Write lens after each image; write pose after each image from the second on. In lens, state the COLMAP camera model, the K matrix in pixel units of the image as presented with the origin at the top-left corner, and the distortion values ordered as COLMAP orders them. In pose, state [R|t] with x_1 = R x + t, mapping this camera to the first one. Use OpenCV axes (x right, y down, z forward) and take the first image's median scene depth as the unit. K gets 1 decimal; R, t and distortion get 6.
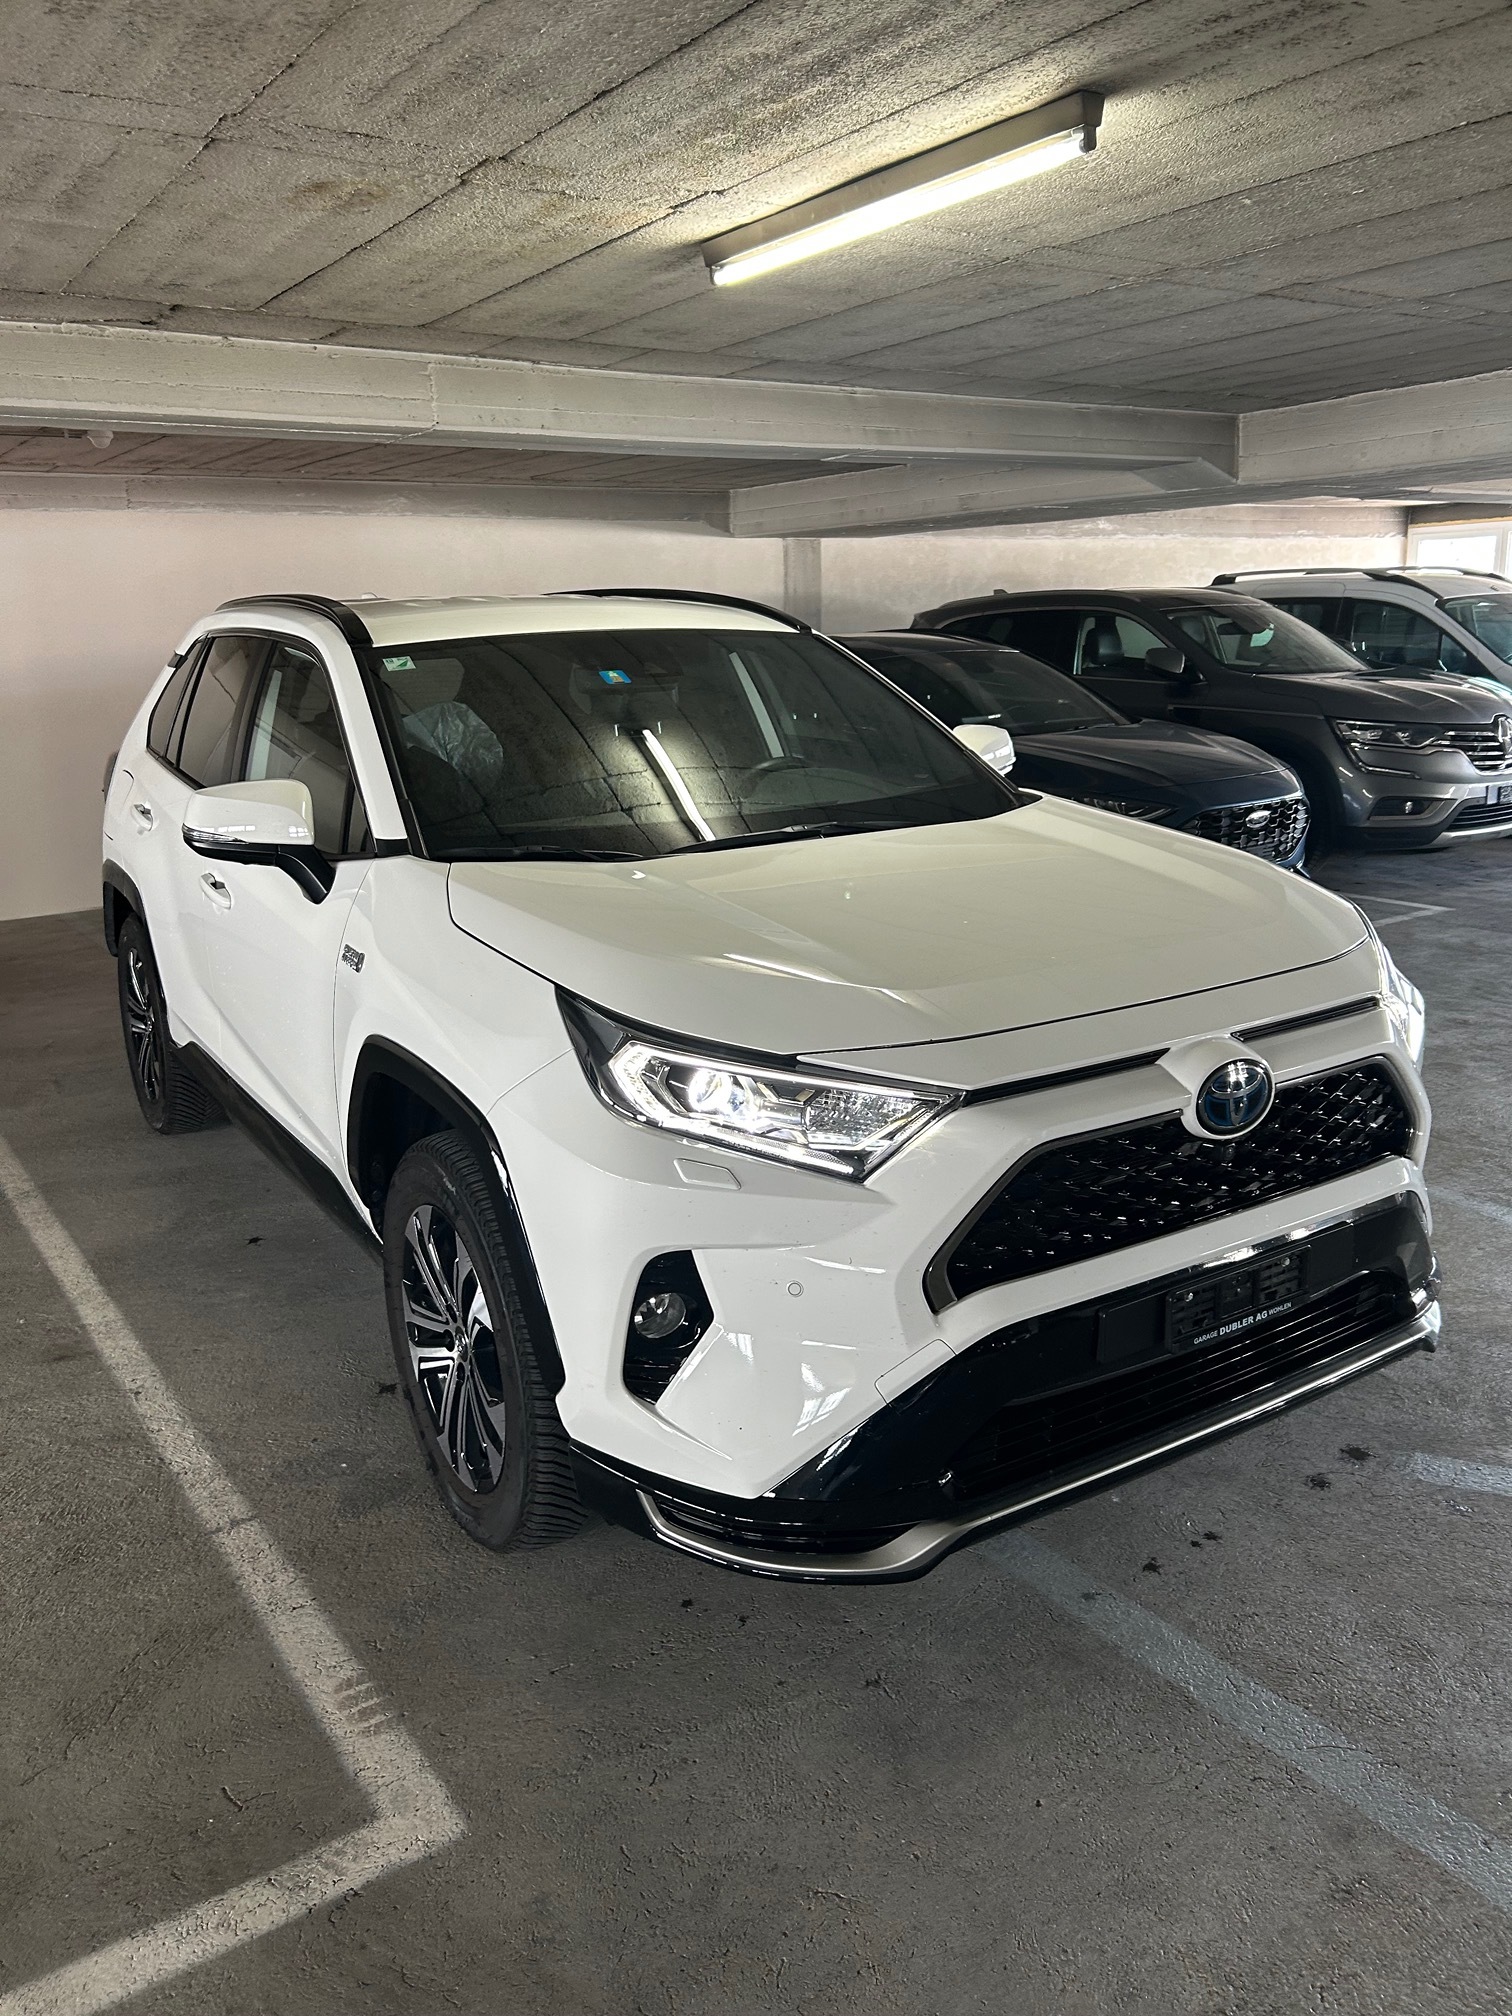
lens RADIAL K [[1520.4, 0, 766.9], [0, 1520.4, 1012.0], [0, 0, 1]] dist [0.015467, 0.003078]
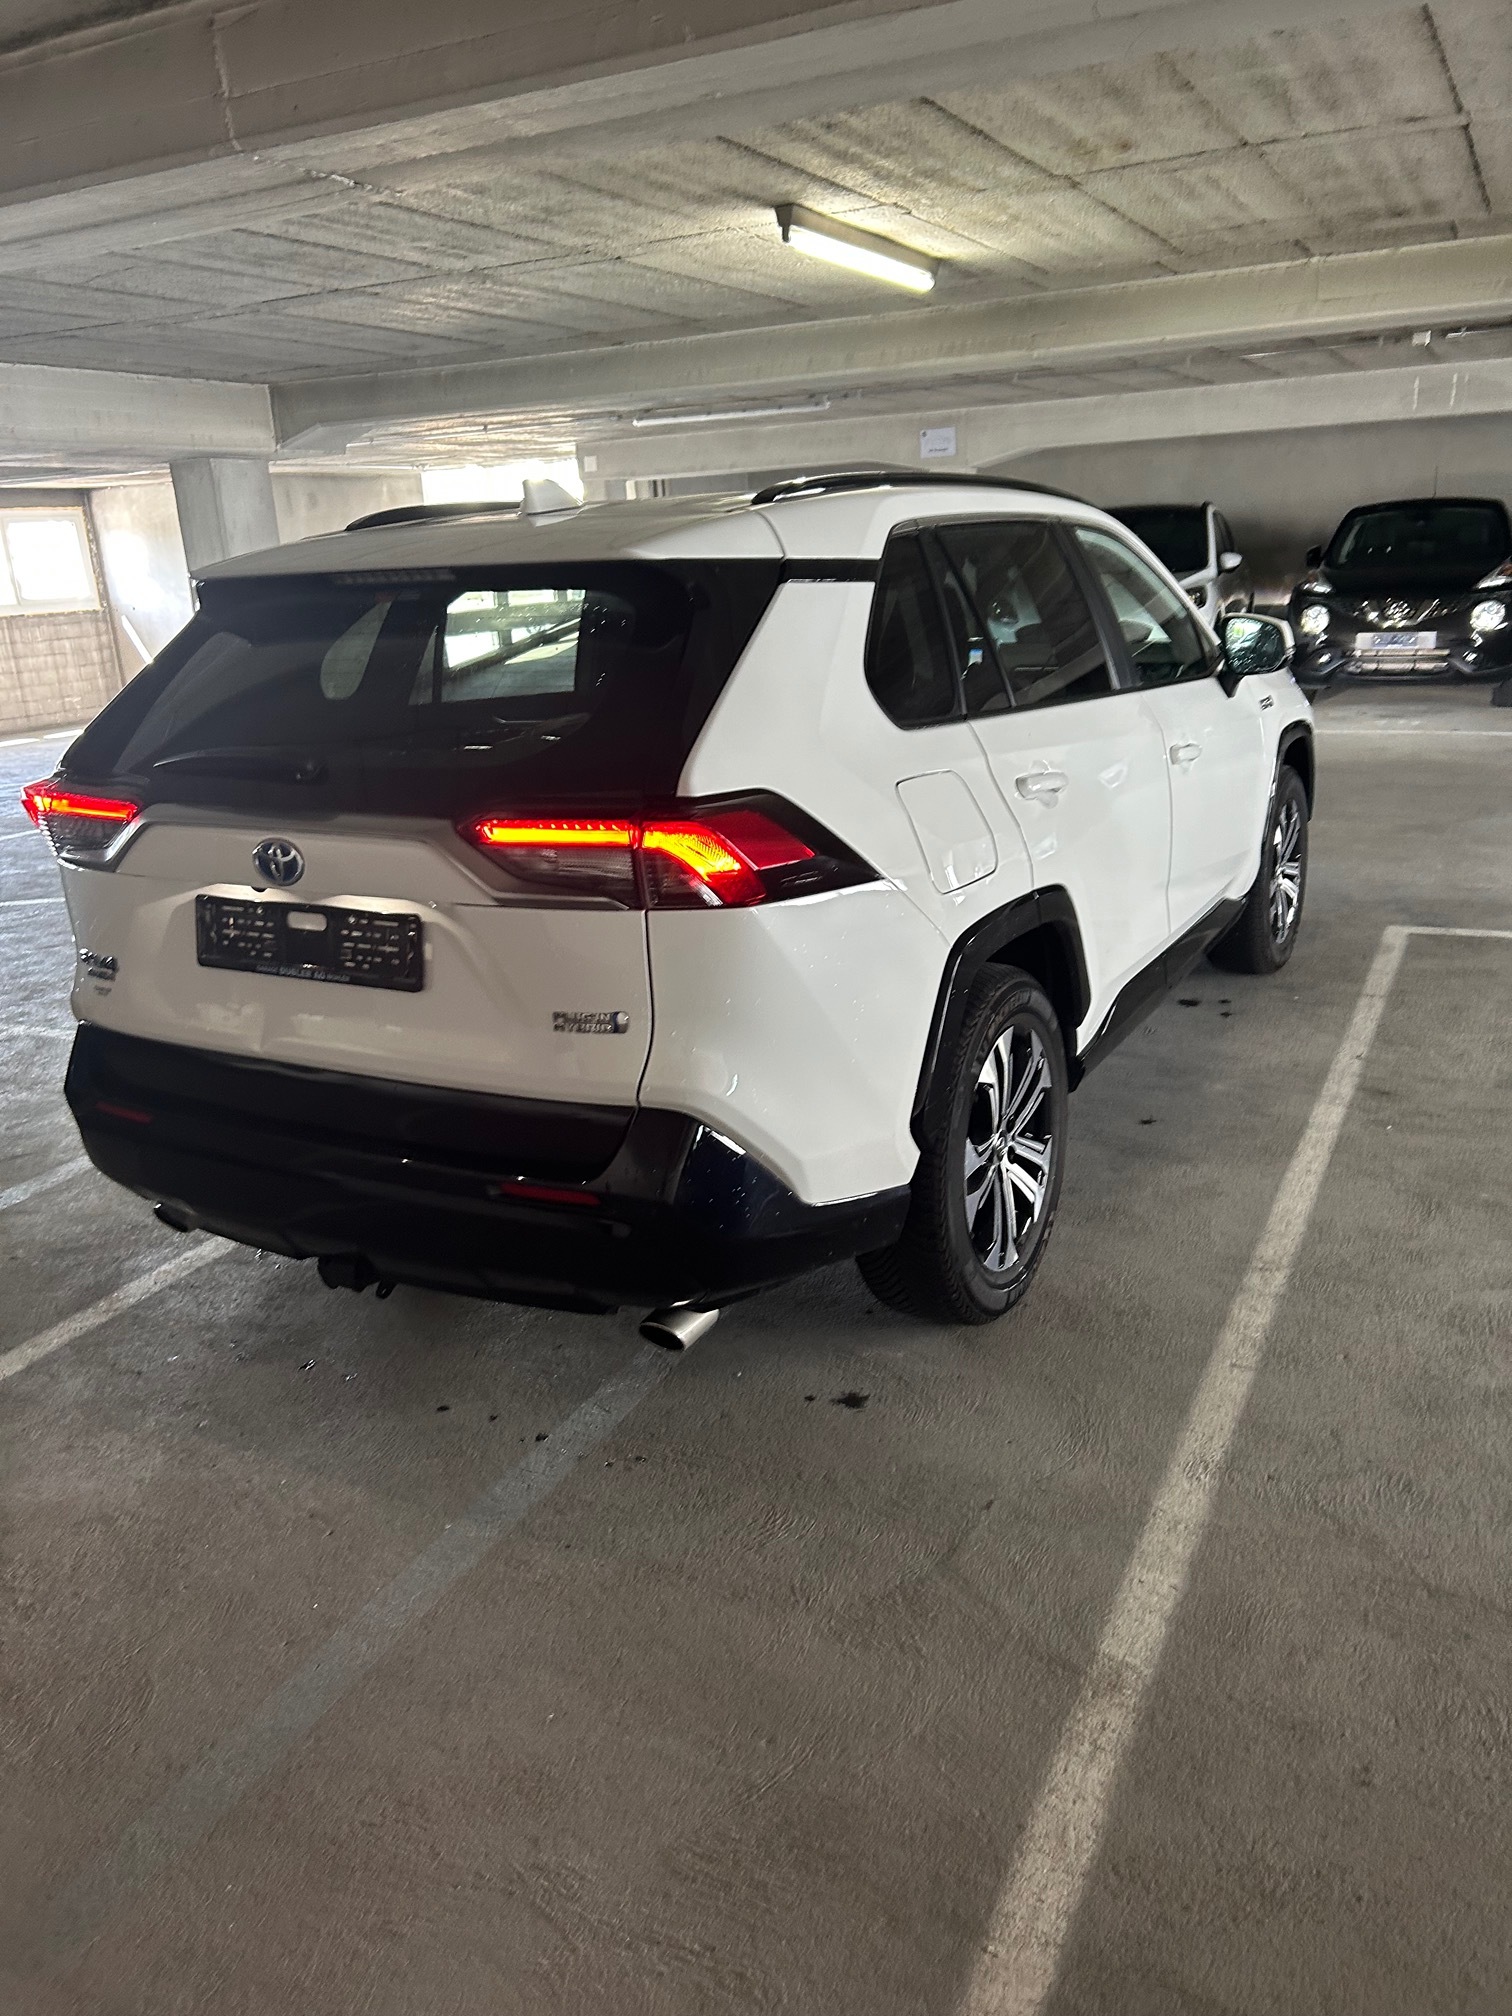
lens RADIAL K [[1520.4, 0, 754.6], [0, 1520.4, 1005.6], [0, 0, 1]] dist [0.015467, 0.003078]
pose [[-0.476040, -0.217929, 0.851993, -1.168867], [0.267441, 0.887048, 0.376325, -0.410812], [-0.837771, 0.407004, -0.363988, 1.715080]]
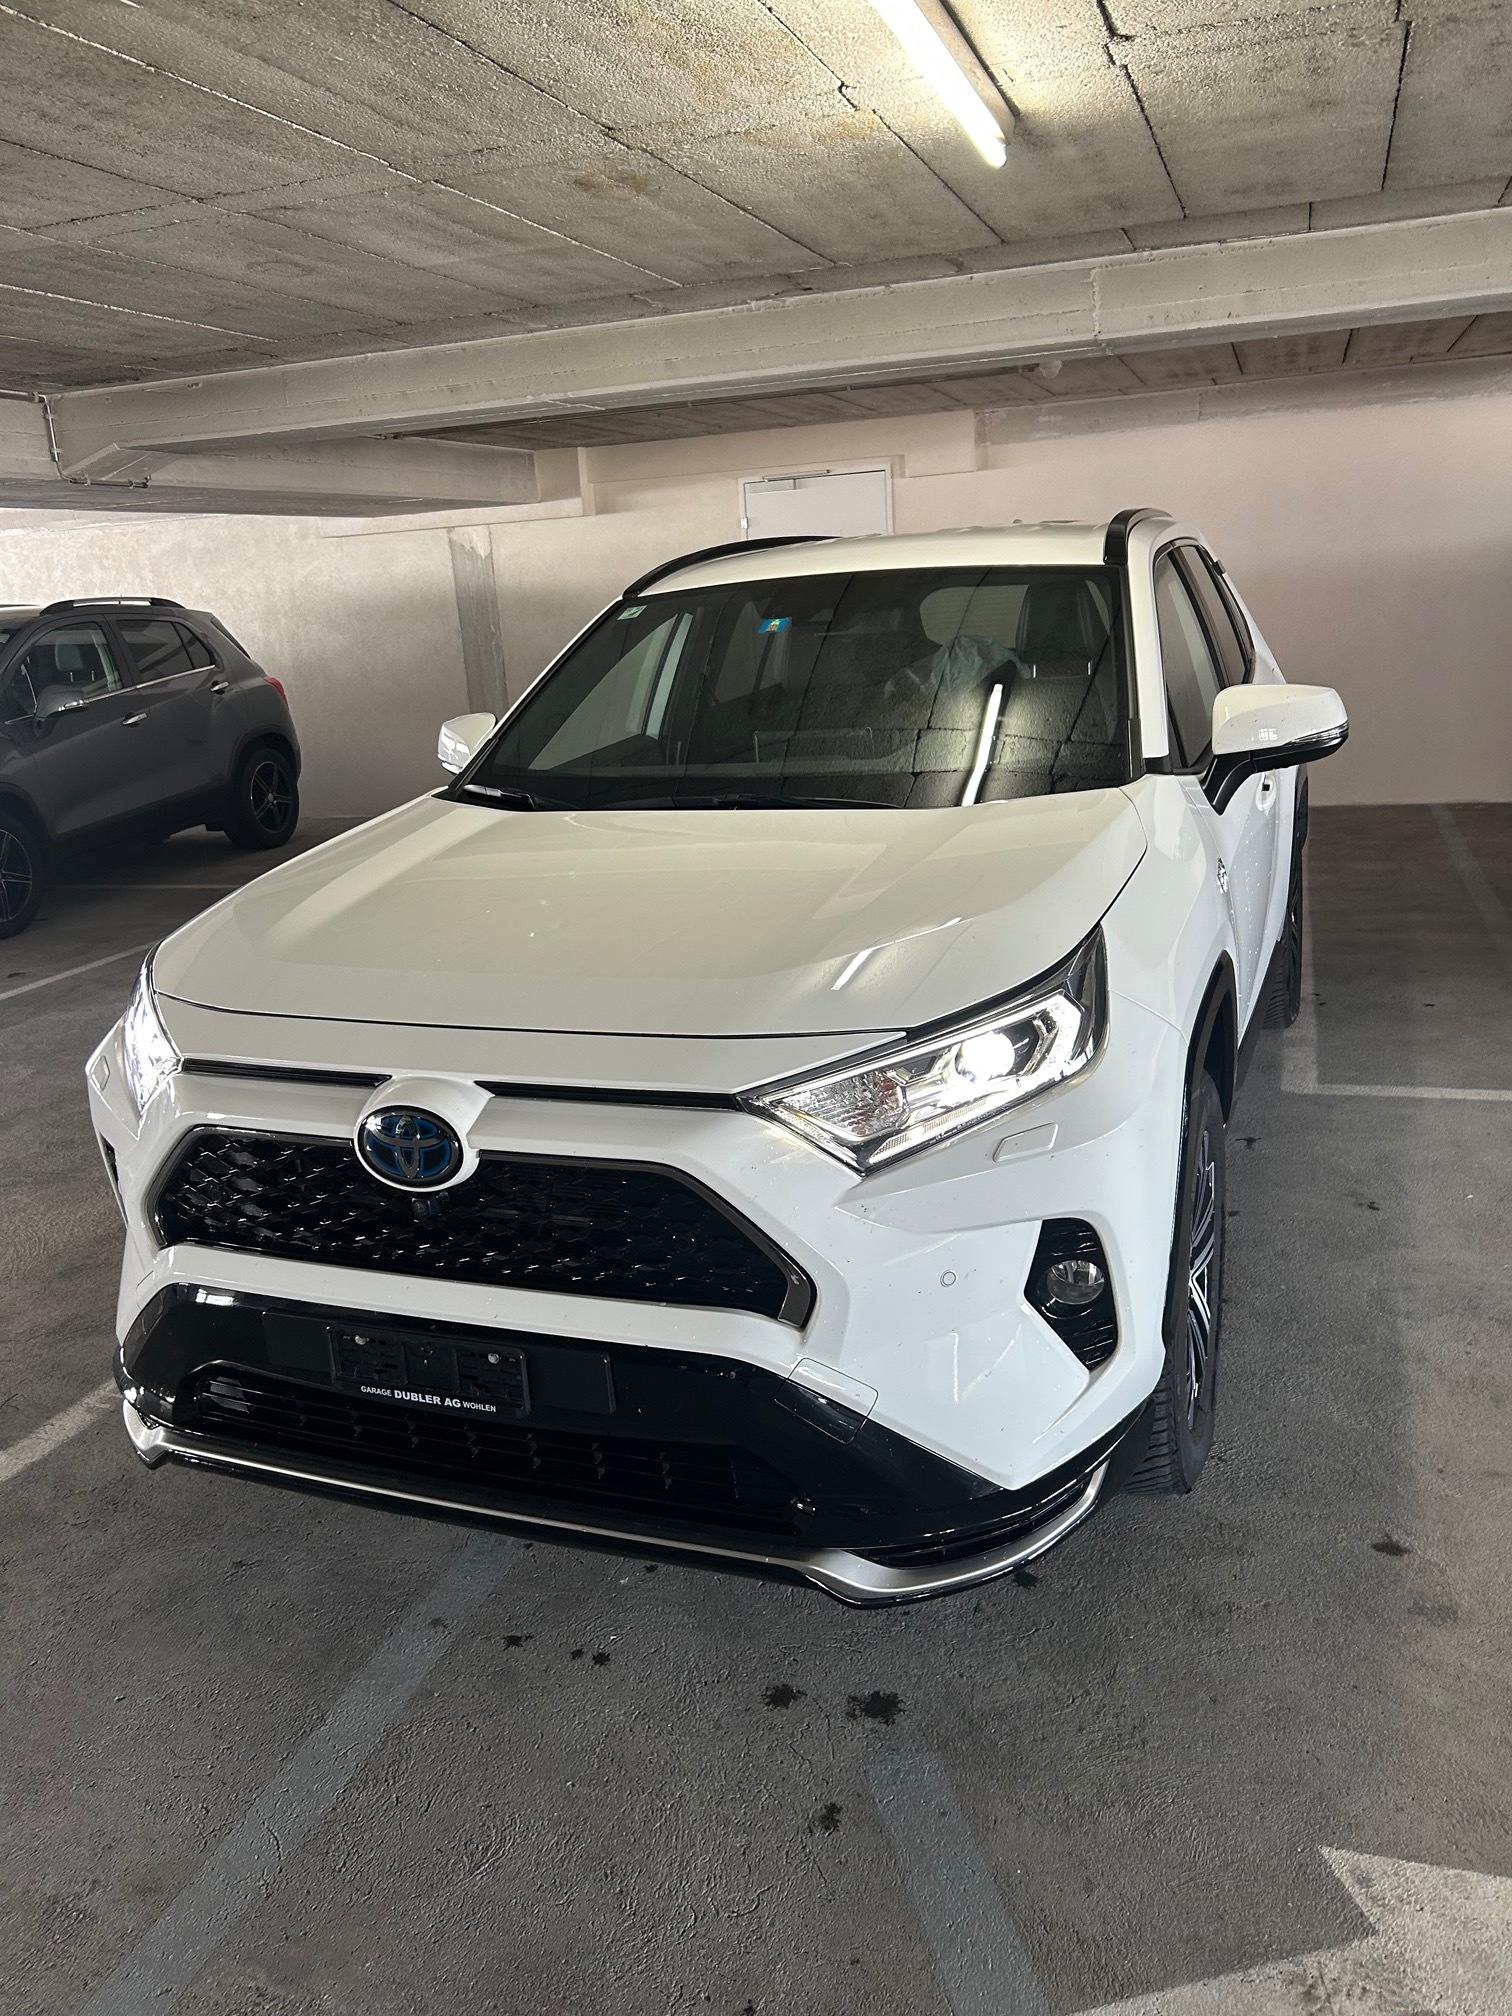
lens RADIAL K [[1520.4, 0, 764.7], [0, 1520.4, 1004.0], [0, 0, 1]] dist [0.015467, 0.003078]
pose [[0.587325, 0.209854, -0.781672, 0.675127], [-0.158477, 0.976923, 0.143198, -0.112755], [0.793684, 0.039773, 0.607029, 0.381793]]
